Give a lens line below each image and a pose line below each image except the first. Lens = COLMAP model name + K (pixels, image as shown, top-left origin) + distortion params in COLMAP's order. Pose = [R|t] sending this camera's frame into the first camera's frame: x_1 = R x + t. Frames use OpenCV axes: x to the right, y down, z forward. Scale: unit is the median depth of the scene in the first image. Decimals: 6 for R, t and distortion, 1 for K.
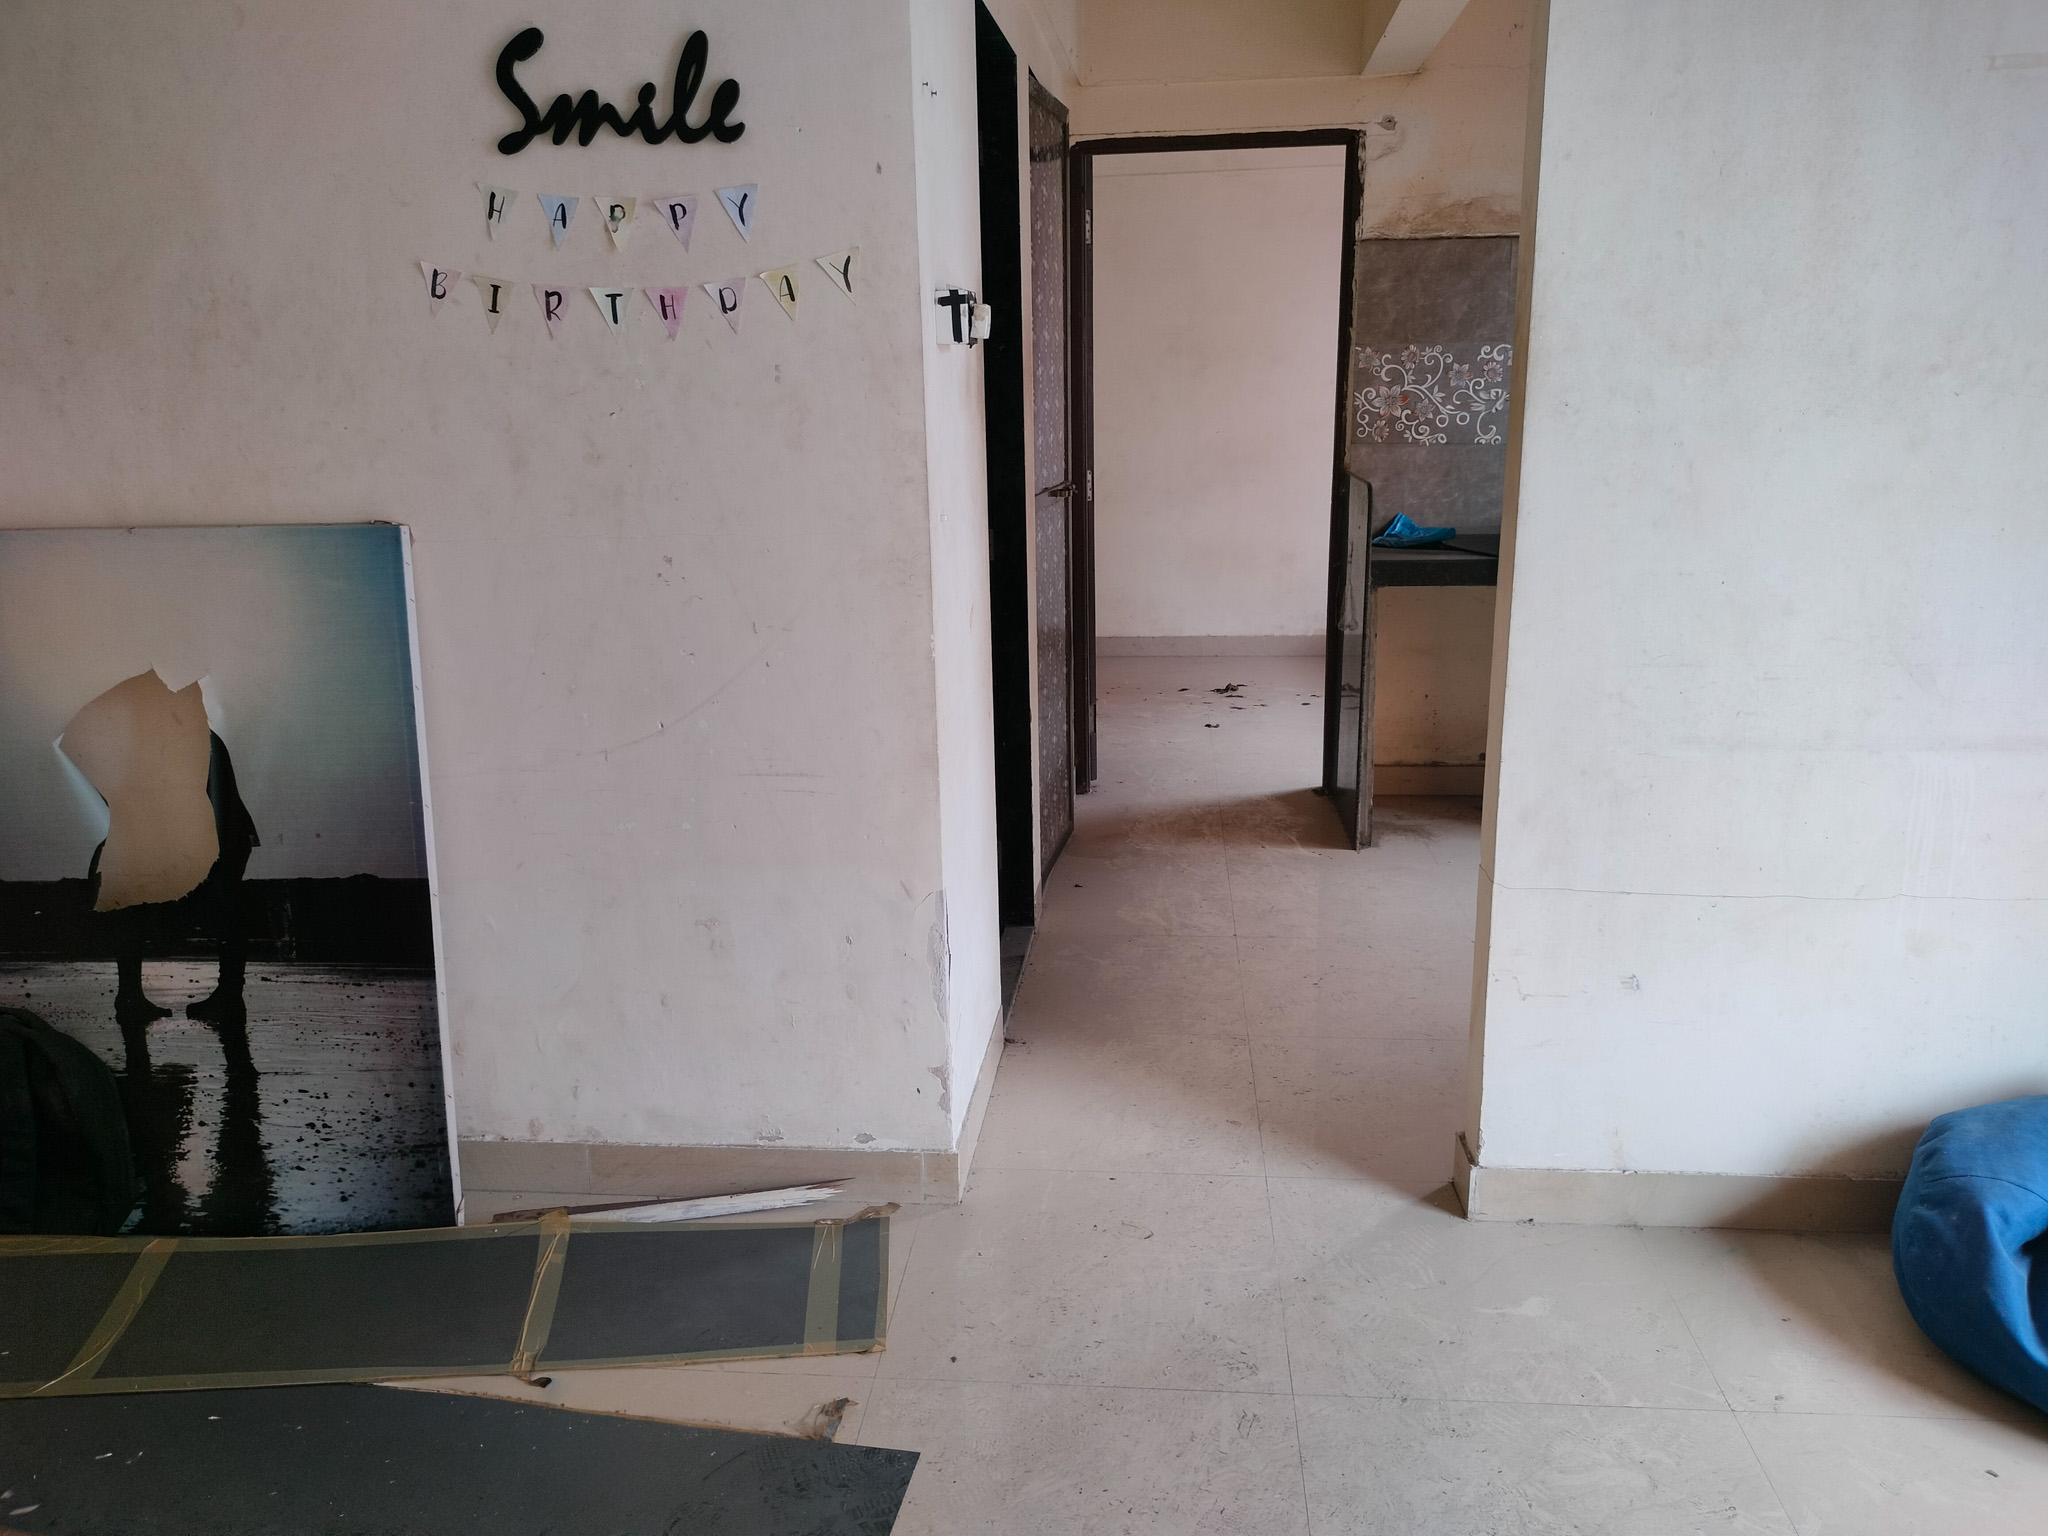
lens RADIAL K [[1565.1, 0, 1013.9], [0, 1565.1, 774.3], [0, 0, 1]] dist [0.040831, -0.052000]
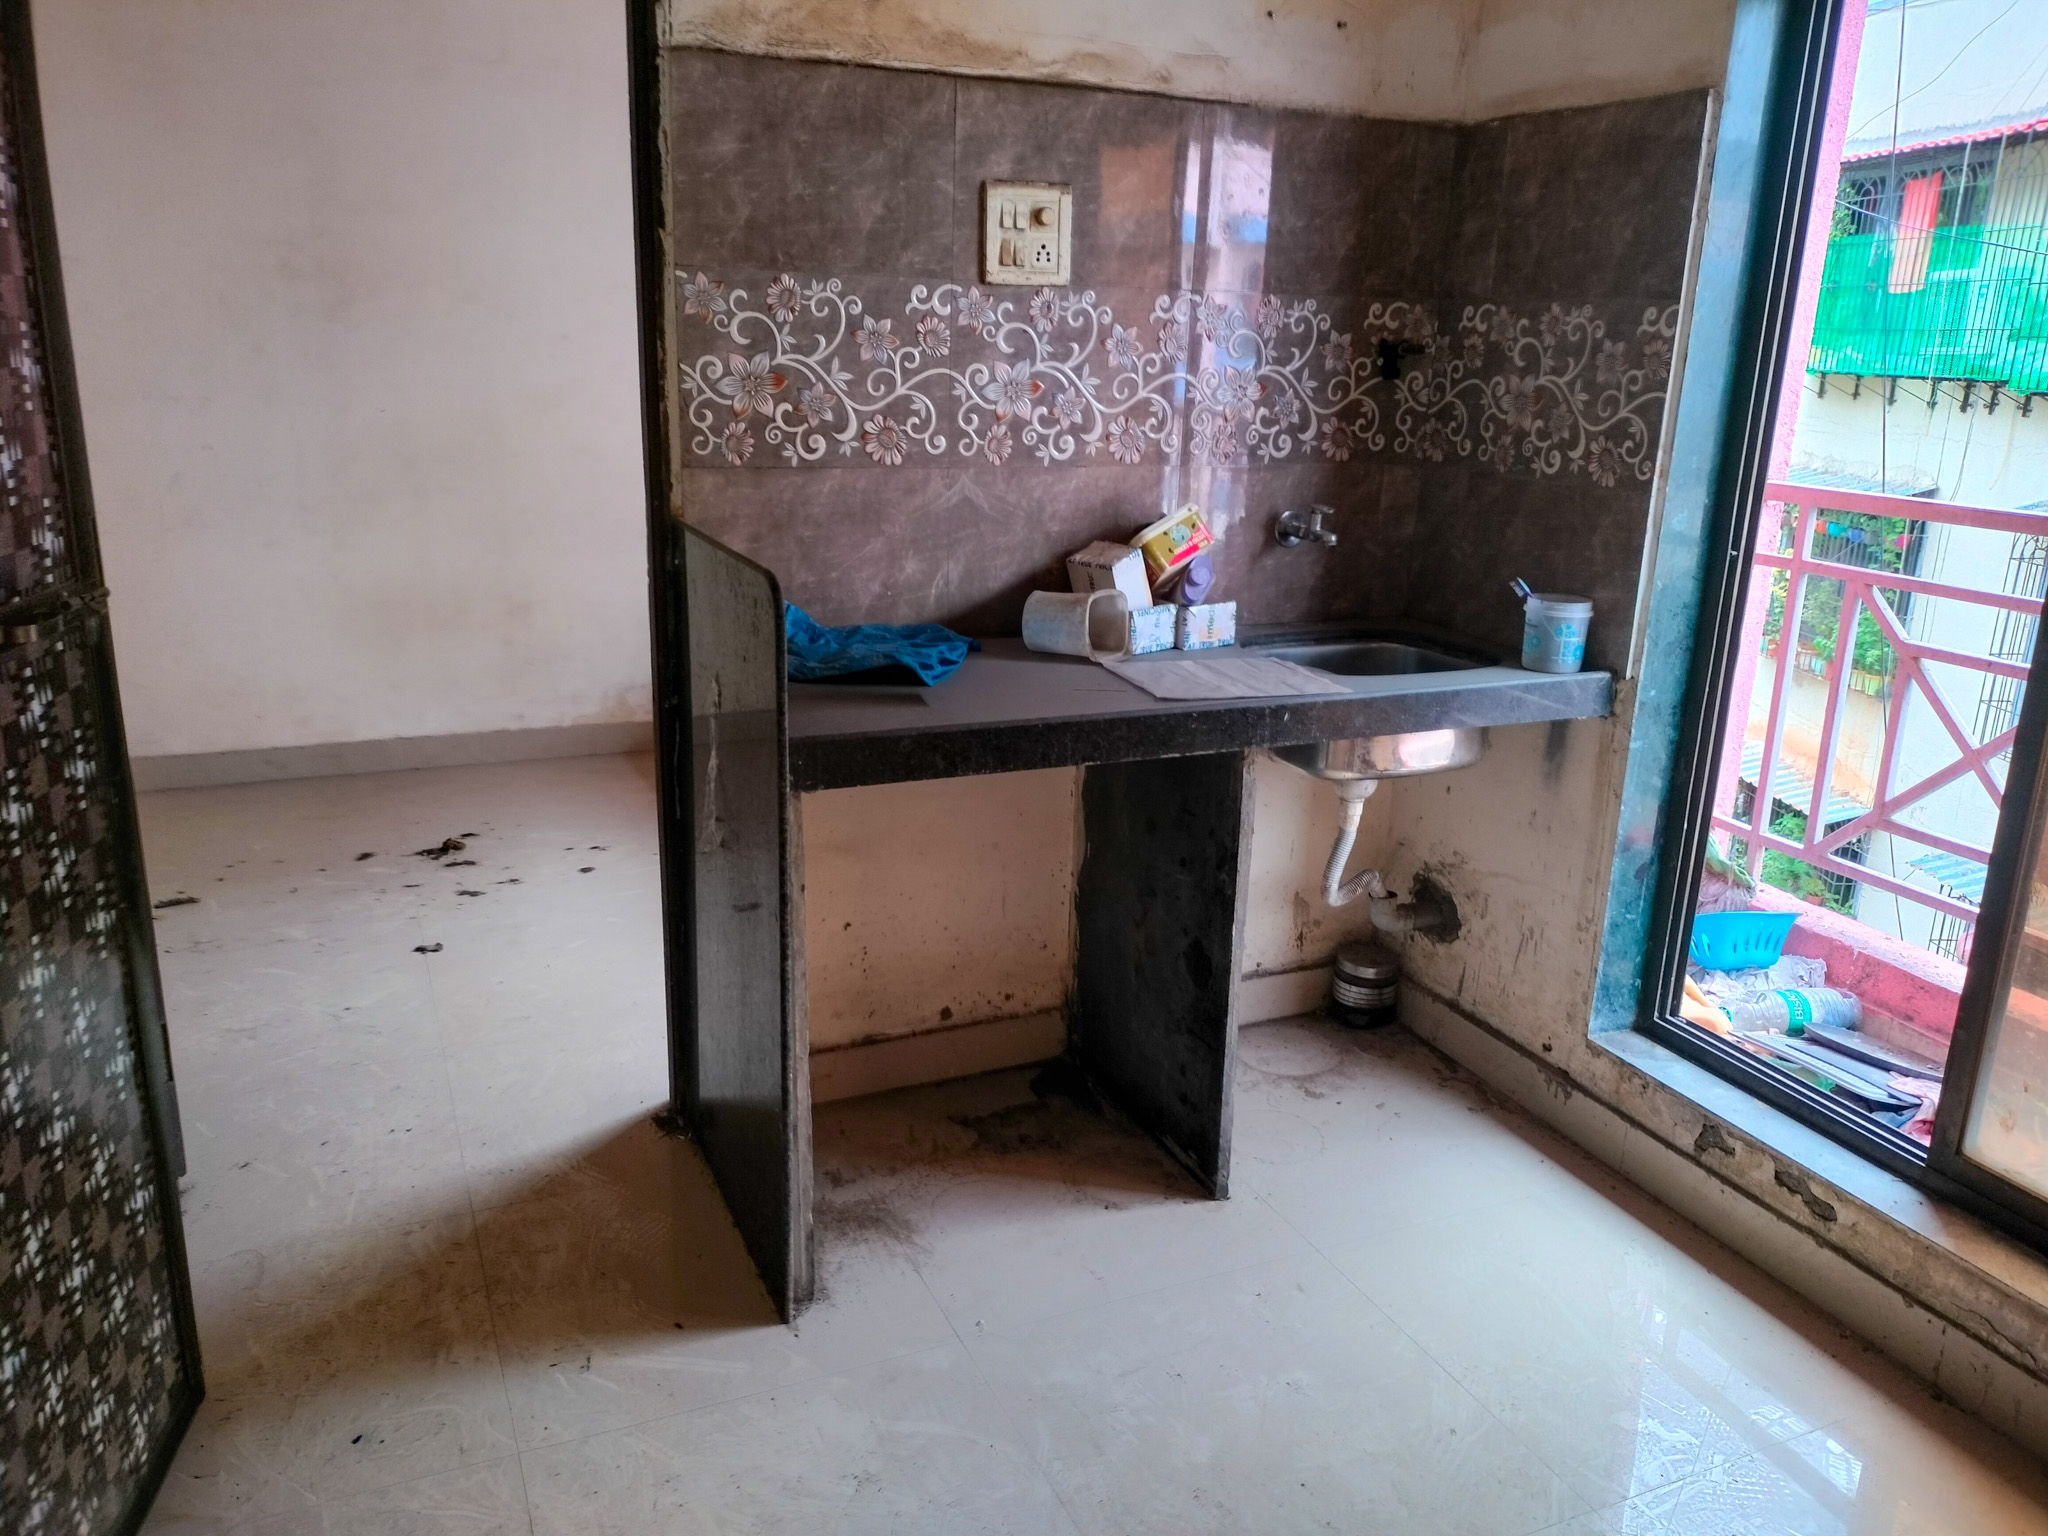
lens RADIAL K [[1565.1, 0, 1037.7], [0, 1565.1, 784.4], [0, 0, 1]] dist [0.040831, -0.052000]
pose [[0.869063, -0.096183, 0.485260, 0.062037], [0.077397, 0.995273, 0.058660, -0.132594], [-0.488609, -0.013421, 0.872400, 0.514962]]
